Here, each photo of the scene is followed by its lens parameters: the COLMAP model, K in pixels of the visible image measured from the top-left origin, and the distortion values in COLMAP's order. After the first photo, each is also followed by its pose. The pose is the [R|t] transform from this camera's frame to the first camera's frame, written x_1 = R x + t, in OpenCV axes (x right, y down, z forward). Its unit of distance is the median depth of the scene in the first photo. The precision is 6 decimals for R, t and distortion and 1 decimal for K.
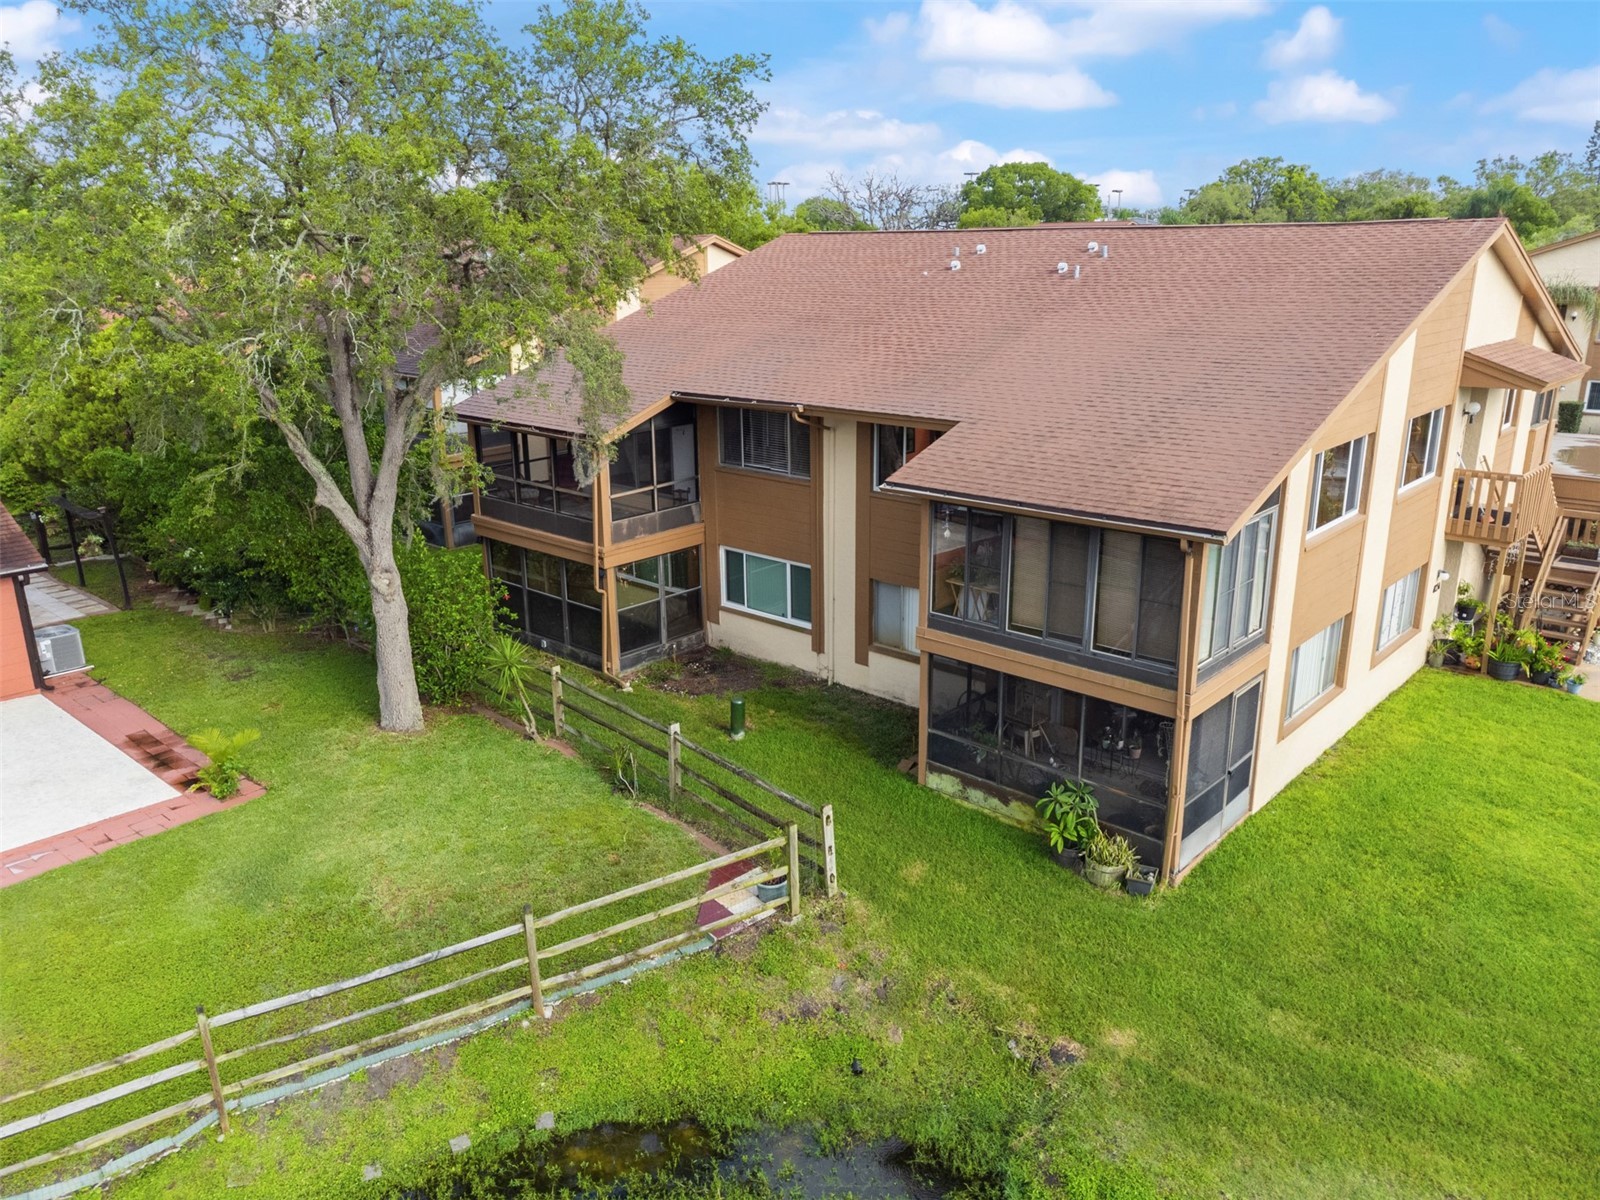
lens RADIAL K [[1193.6, 0, 800.0], [0, 1193.6, 600.0], [0, 0, 1]] dist [0.007886, -0.000868]
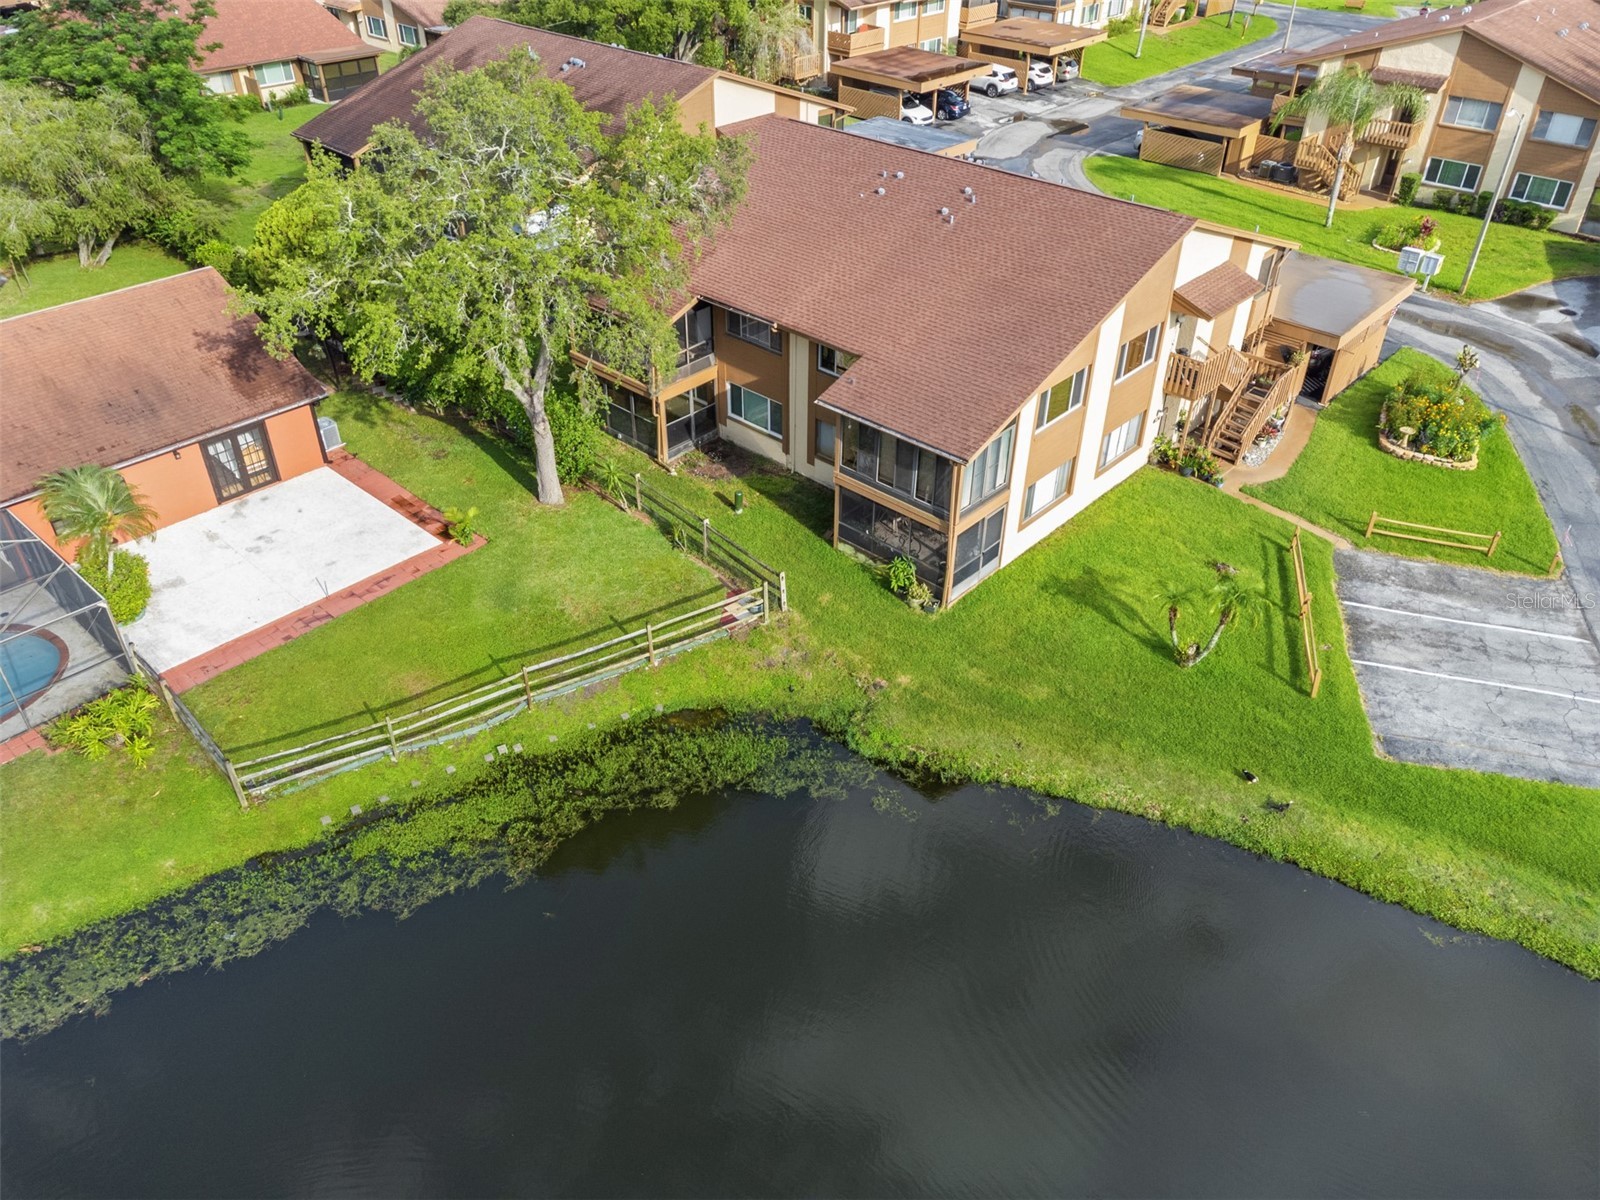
lens RADIAL K [[1193.6, 0, 800.0], [0, 1193.6, 600.0], [0, 0, 1]] dist [0.007886, -0.000868]
pose [[0.999827, 0.017077, 0.007333, 0.034819], [-0.018534, 0.945525, 0.325020, -0.407042], [-0.001383, -0.325100, 0.945679, -0.880294]]
